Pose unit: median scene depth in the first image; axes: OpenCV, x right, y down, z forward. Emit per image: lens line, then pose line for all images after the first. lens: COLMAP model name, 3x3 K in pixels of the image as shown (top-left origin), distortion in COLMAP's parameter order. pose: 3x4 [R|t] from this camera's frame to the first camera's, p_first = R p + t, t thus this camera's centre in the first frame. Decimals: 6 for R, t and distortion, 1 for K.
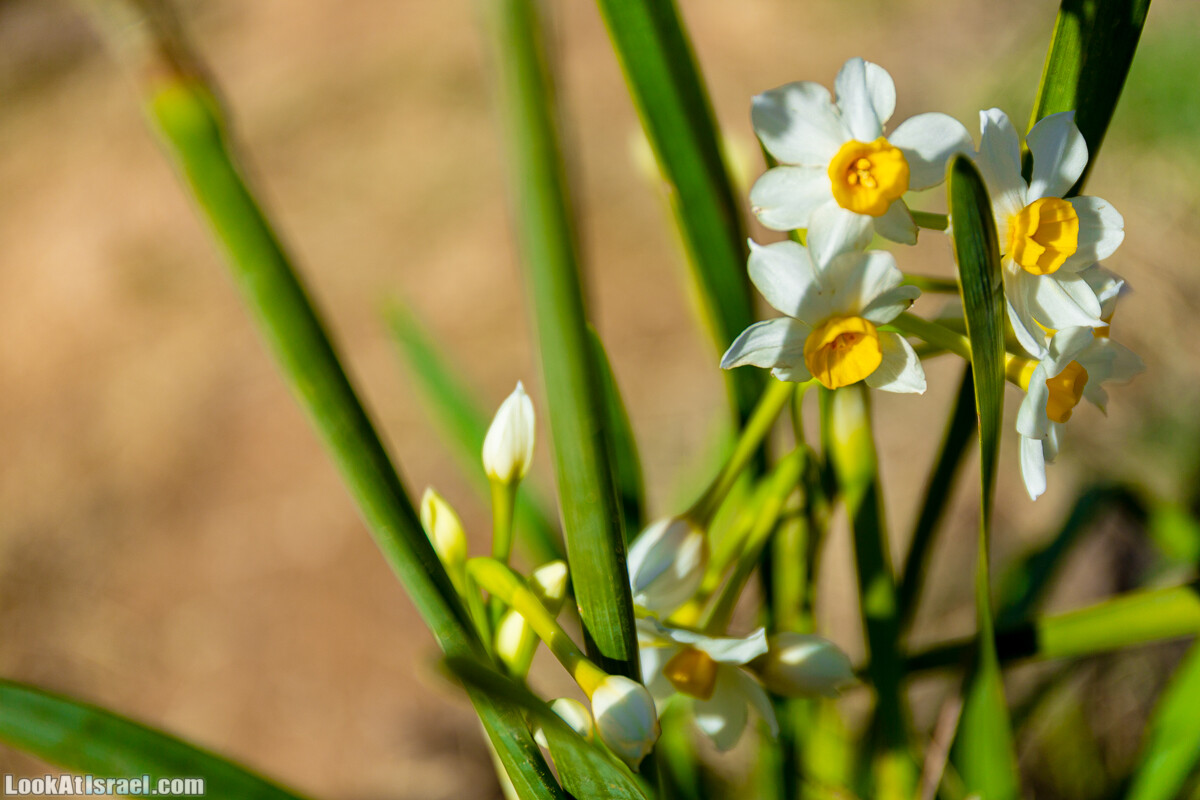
lens RADIAL K [[2914.1, 0, 600.0], [0, 2914.1, 400.0], [0, 0, 1]] dist [-0.060382, -0.031996]
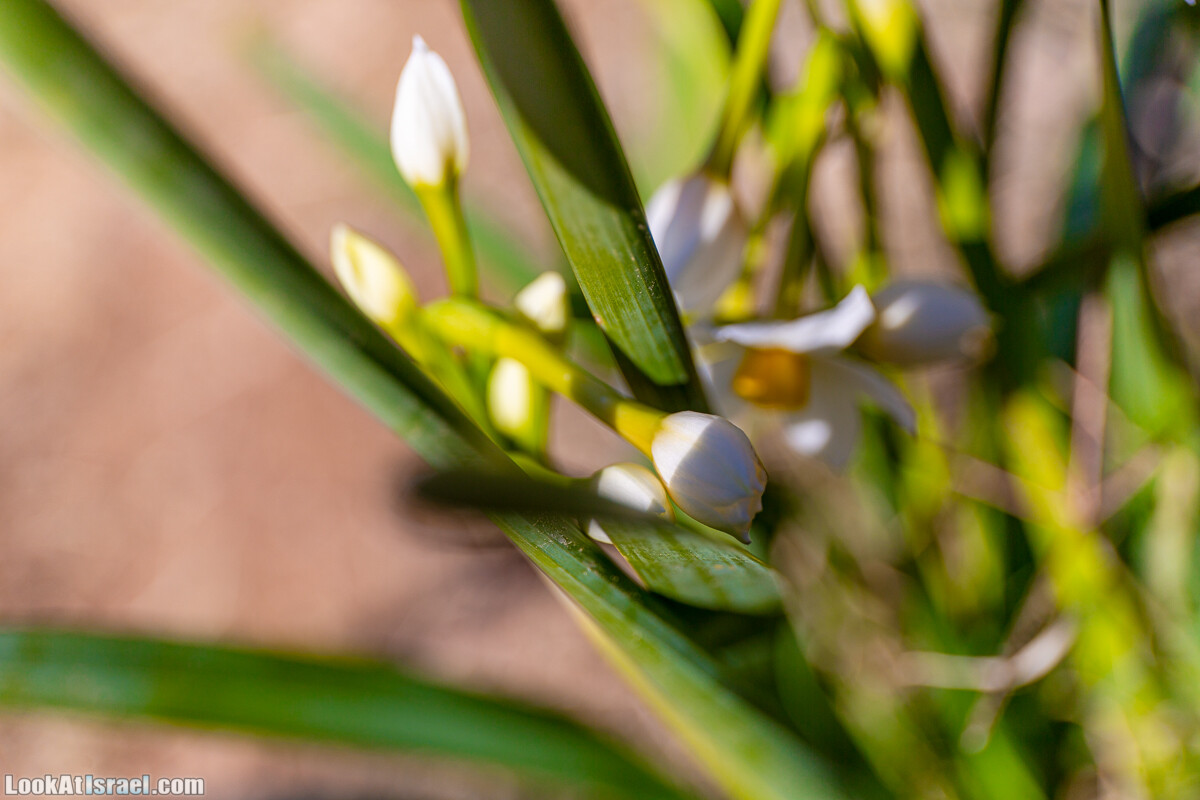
lens RADIAL K [[2914.1, 0, 600.0], [0, 2914.1, 400.0], [0, 0, 1]] dist [-0.060382, -0.031996]
pose [[0.957687, -0.287584, -0.011451, -0.003186], [0.287513, 0.954122, 0.083595, 0.029638], [-0.013115, -0.083351, 0.996434, 0.320257]]
